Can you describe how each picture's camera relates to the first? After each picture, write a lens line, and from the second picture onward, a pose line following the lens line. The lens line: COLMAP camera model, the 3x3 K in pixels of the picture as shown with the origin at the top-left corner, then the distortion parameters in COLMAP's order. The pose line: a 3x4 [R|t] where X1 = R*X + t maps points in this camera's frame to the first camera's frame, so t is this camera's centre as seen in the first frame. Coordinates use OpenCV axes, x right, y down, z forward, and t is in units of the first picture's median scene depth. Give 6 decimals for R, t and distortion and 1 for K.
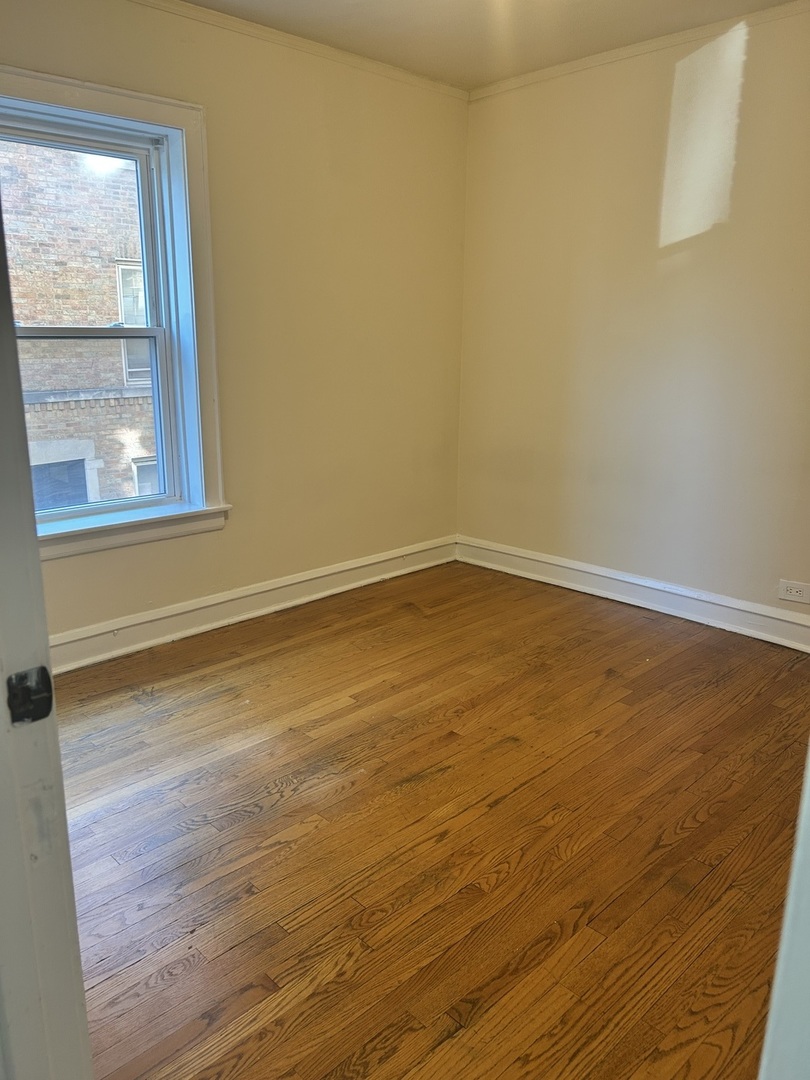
lens RADIAL K [[808.9, 0, 404.5], [0, 808.9, 539.0], [0, 0, 1]] dist [0.038274, -0.039697]
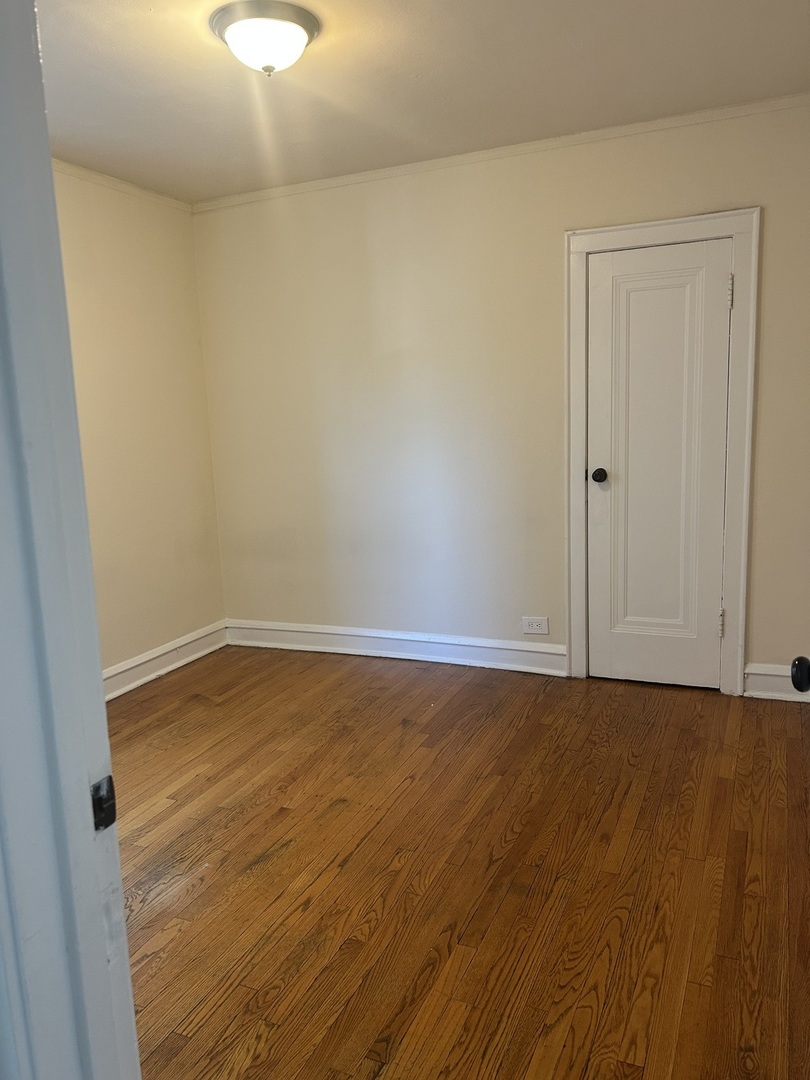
lens RADIAL K [[808.9, 0, 409.8], [0, 808.9, 537.1], [0, 0, 1]] dist [0.038274, -0.039697]
pose [[0.927390, -0.107147, 0.358424, -0.138909], [0.140534, 0.987714, -0.068353, -0.009969], [-0.346696, 0.113761, 0.931053, -0.067403]]
